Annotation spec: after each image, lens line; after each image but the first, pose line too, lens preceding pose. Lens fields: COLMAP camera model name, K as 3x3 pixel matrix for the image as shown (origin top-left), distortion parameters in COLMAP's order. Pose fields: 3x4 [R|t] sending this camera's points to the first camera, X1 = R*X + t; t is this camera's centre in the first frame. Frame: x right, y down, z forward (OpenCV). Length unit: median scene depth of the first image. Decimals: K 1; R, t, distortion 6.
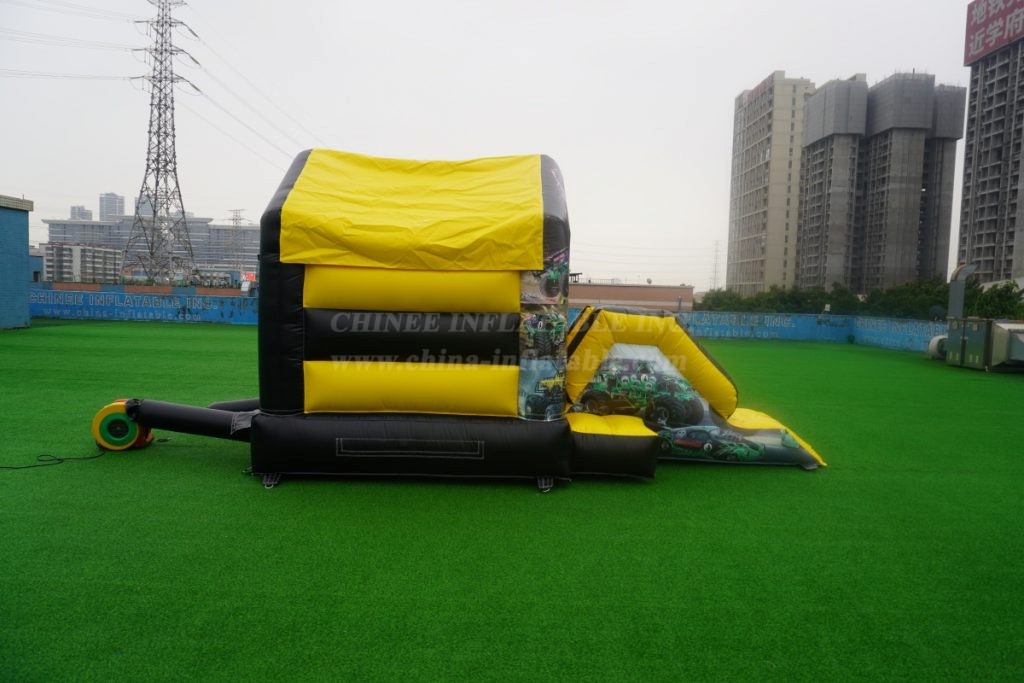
lens RADIAL K [[677.5, 0, 512.0], [0, 677.5, 341.5], [0, 0, 1]] dist [-0.020733, 0.003750]
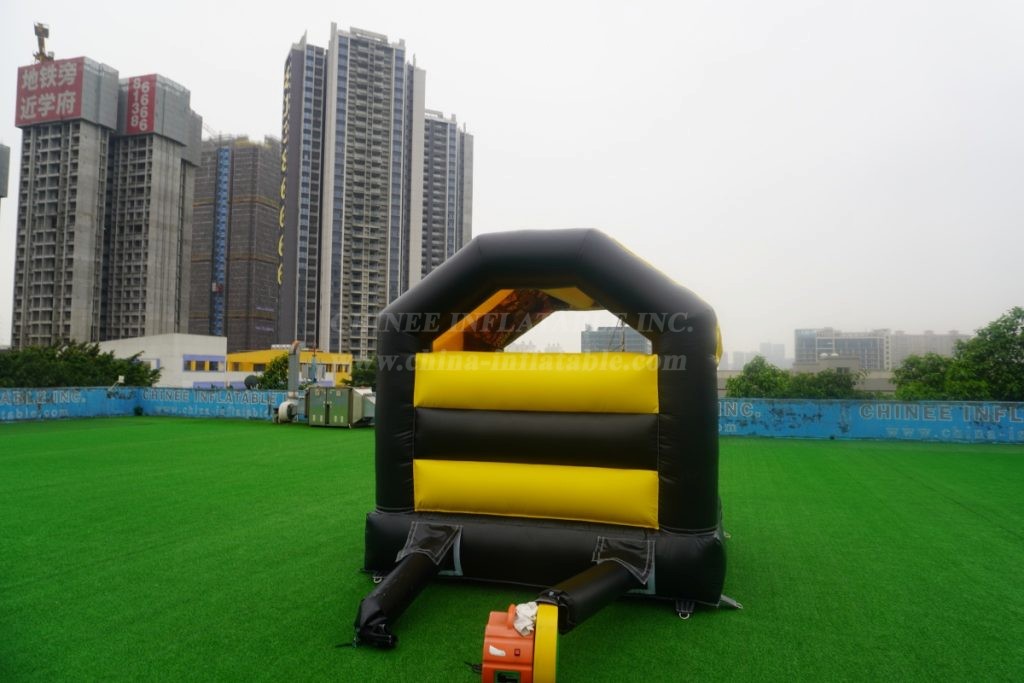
lens RADIAL K [[677.5, 0, 512.0], [0, 677.5, 341.5], [0, 0, 1]] dist [-0.020733, 0.003750]
pose [[0.258664, 0.026167, 0.965613, -0.082976], [0.061631, 0.997149, -0.043531, -0.008076], [-0.963999, 0.070771, 0.256314, 0.068488]]
